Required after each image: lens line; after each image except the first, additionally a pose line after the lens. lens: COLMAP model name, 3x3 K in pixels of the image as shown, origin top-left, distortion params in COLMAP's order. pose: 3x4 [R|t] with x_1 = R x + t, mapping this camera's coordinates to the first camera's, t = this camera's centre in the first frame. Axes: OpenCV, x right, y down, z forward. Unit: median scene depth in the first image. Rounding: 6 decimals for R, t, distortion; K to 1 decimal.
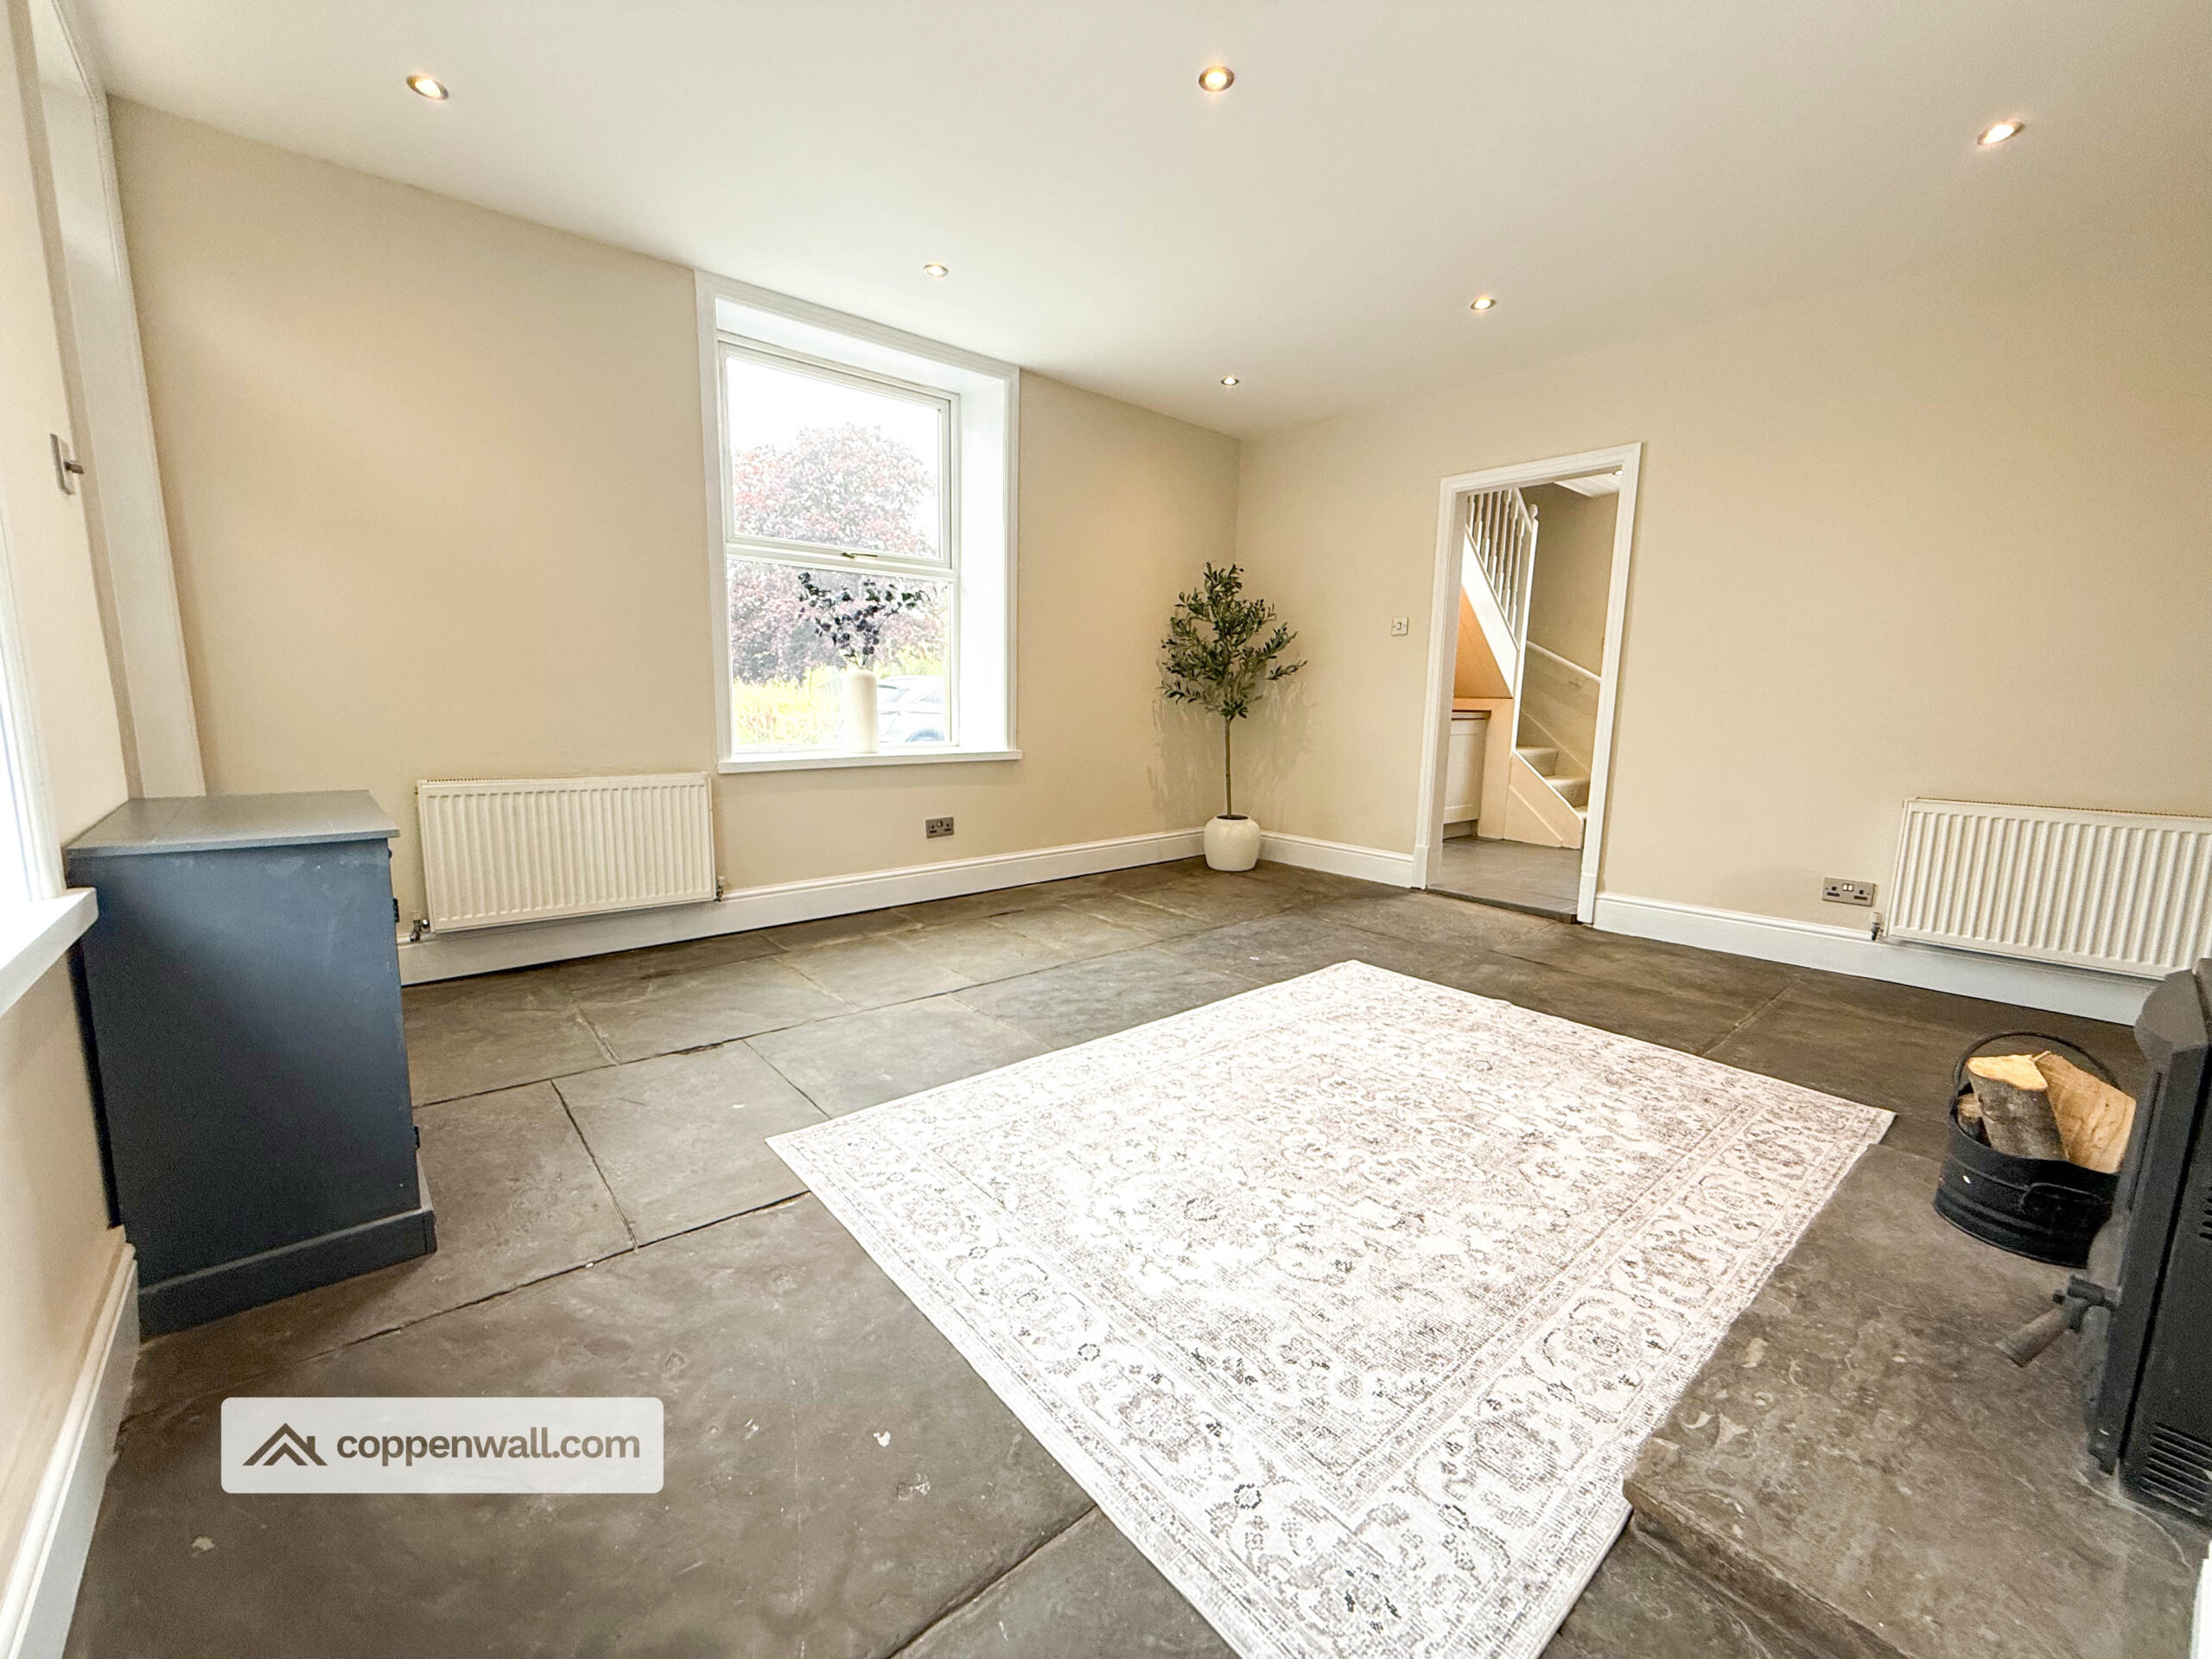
lens RADIAL K [[884.6, 0, 1099.6], [0, 884.6, 829.6], [0, 0, 1]] dist [0.000079, 0.000845]
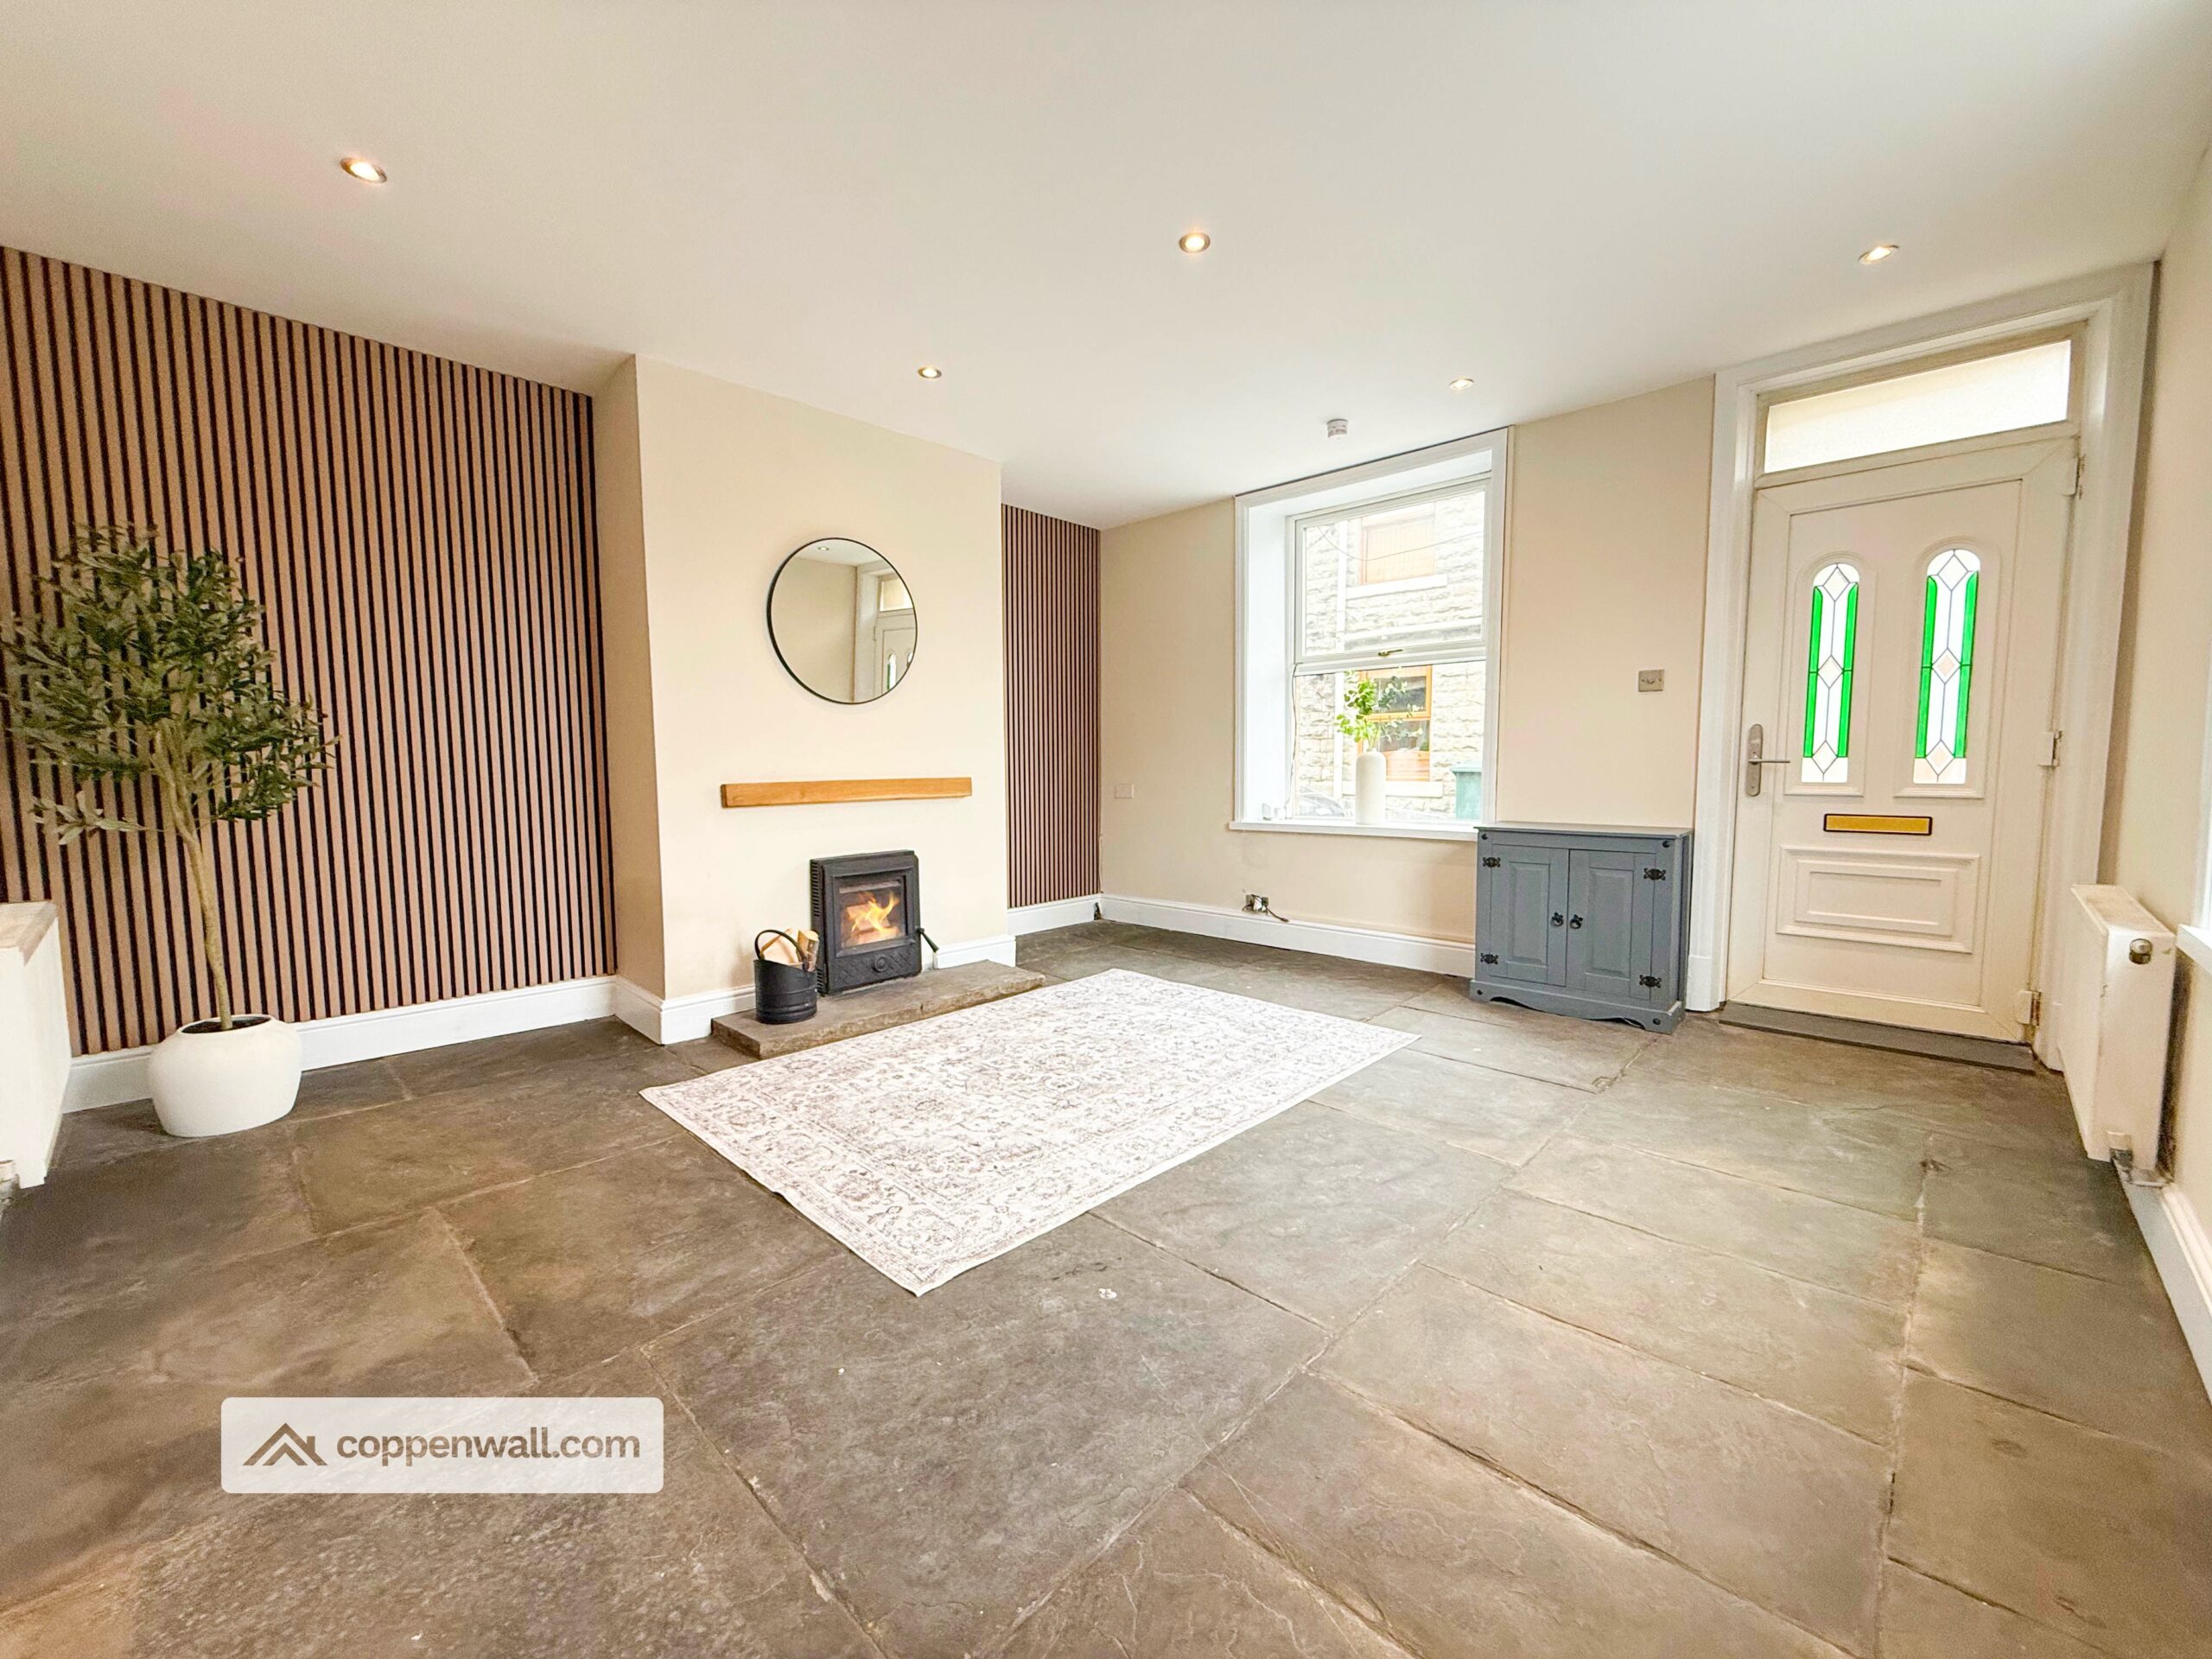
lens RADIAL K [[884.6, 0, 1109.4], [0, 884.6, 831.1], [0, 0, 1]] dist [0.000079, 0.000845]
pose [[-0.994252, -0.000970, -0.107059, 0.338401], [-0.025058, 0.974293, 0.223886, -0.336546], [0.104089, 0.225282, -0.968717, 2.114755]]
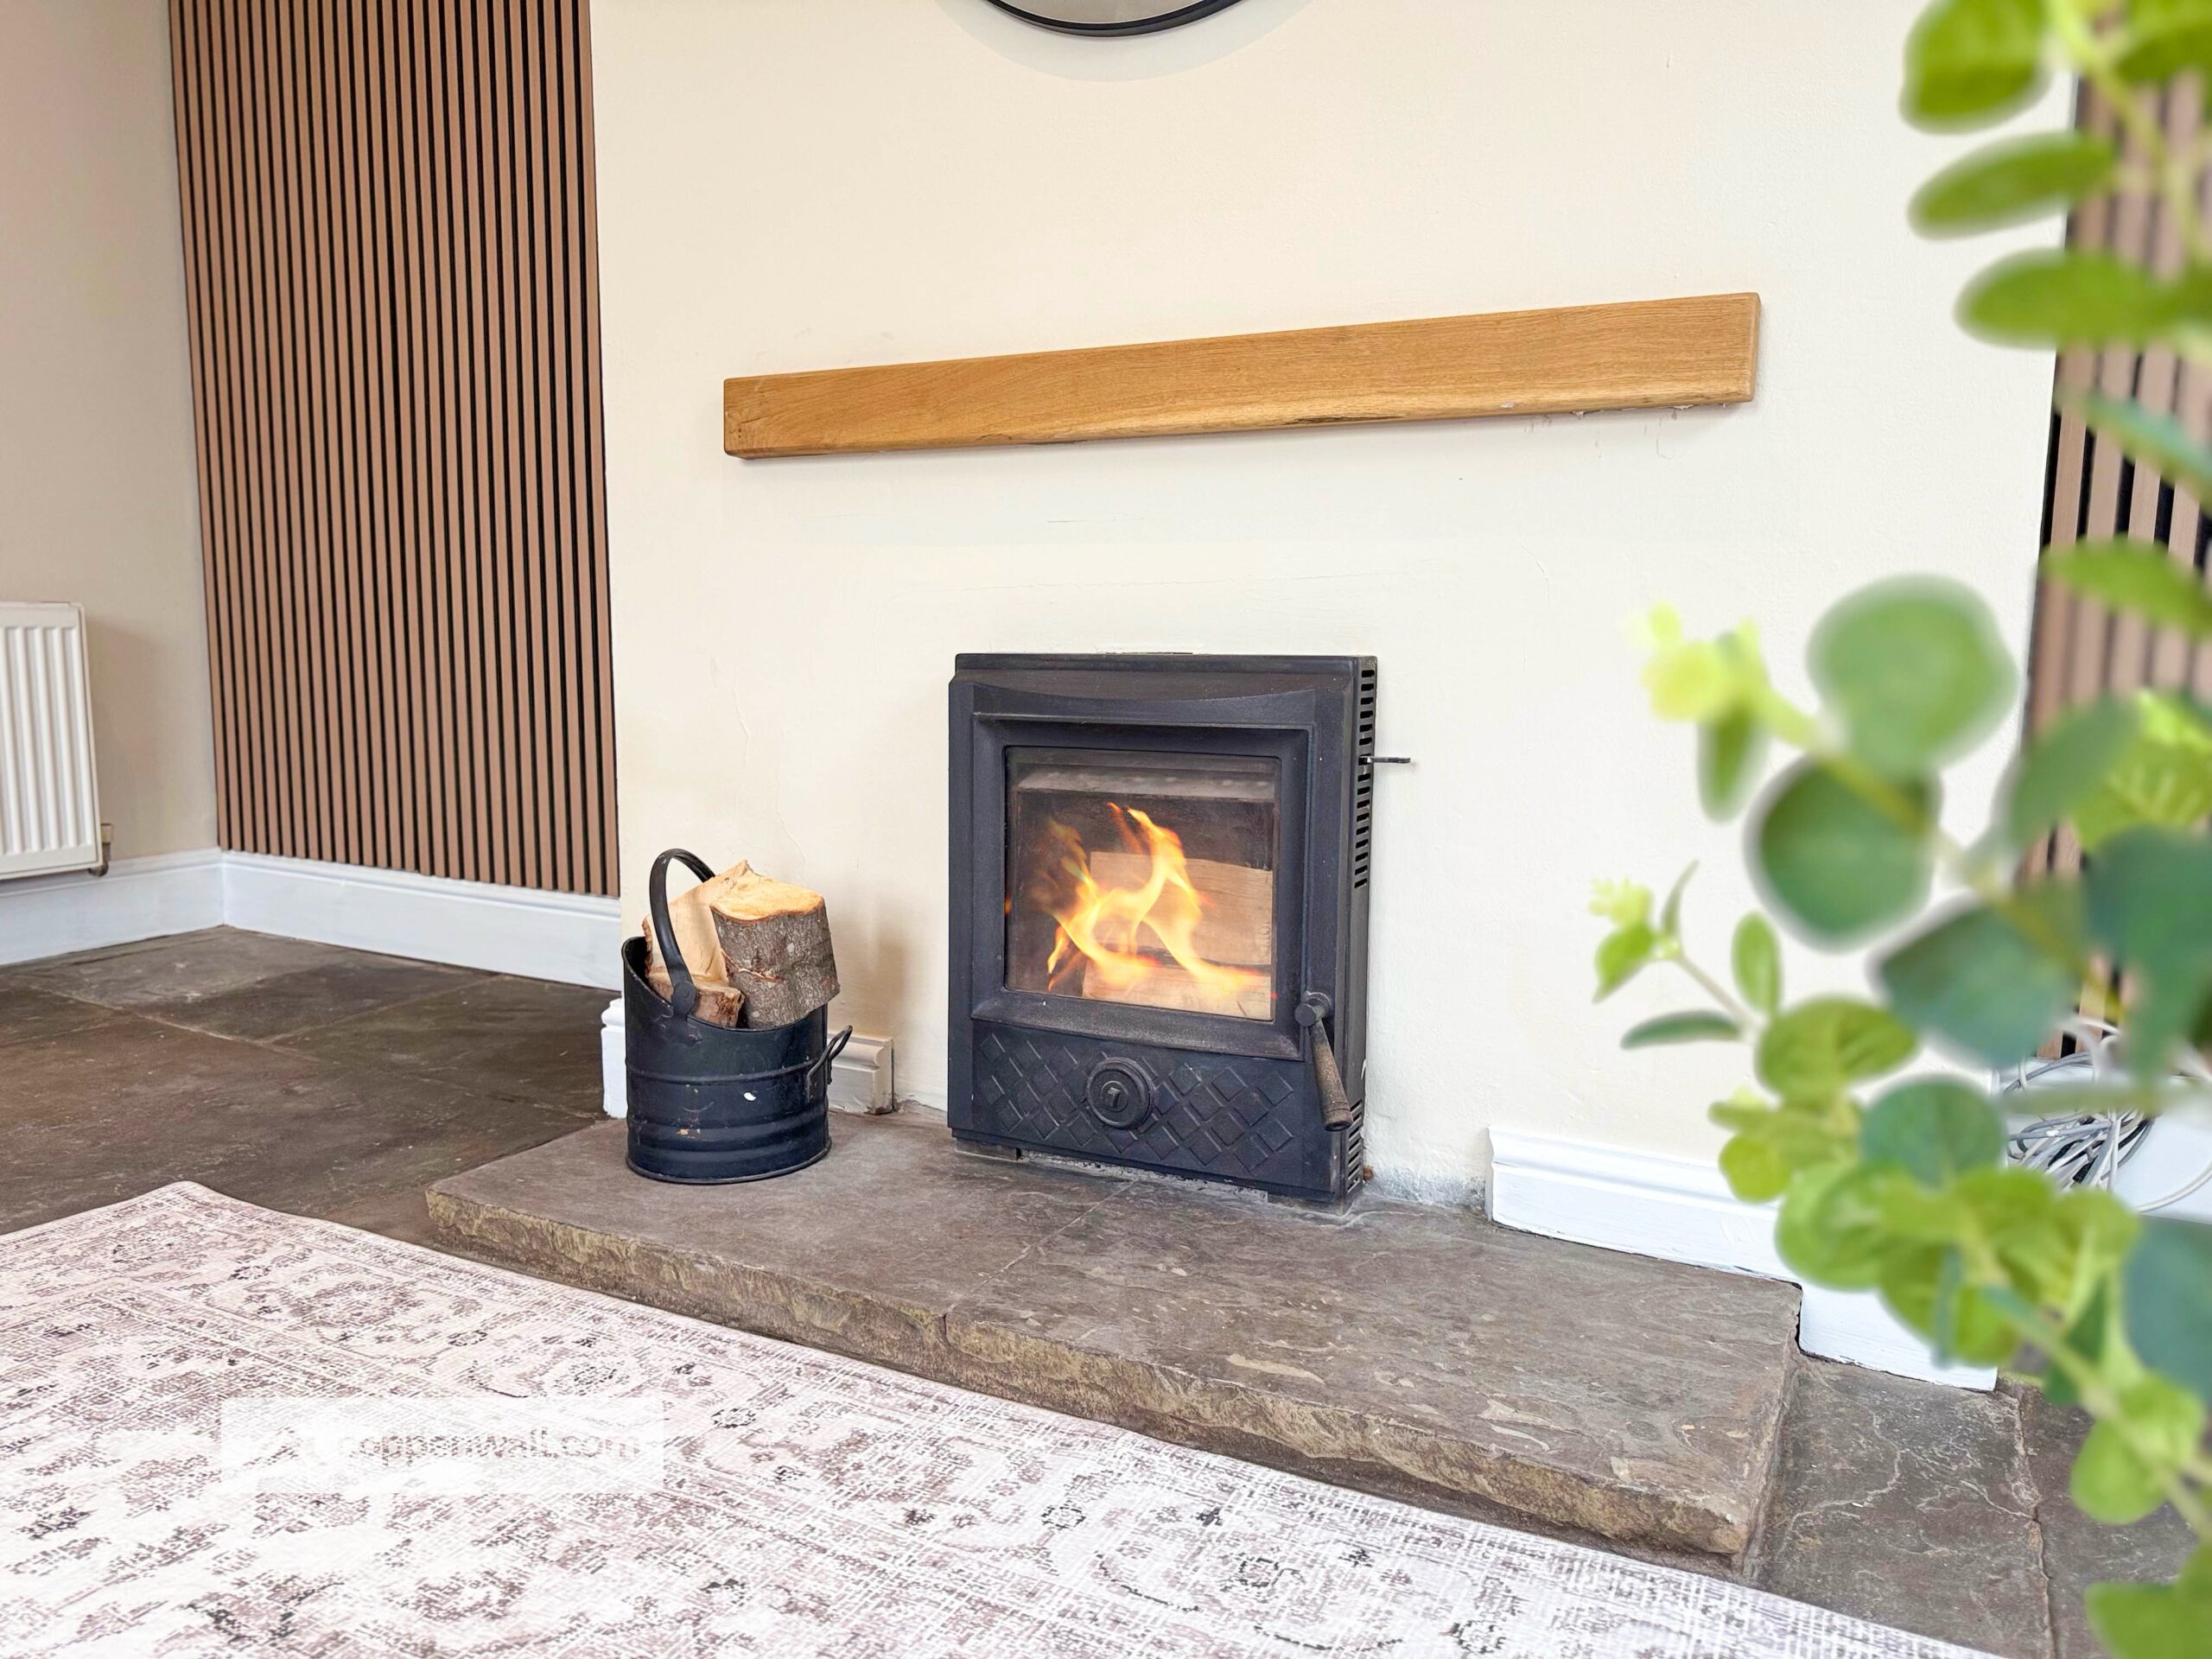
lens RADIAL K [[1573.7, 0, 1106.3], [0, 1573.7, 845.3], [0, 0, 1]] dist [0.023980, -0.030079]
pose [[-0.395891, -0.139705, 0.907609, -0.051194], [0.114462, 0.973145, 0.199719, 0.026485], [-0.911136, 0.182953, -0.369268, 0.781003]]
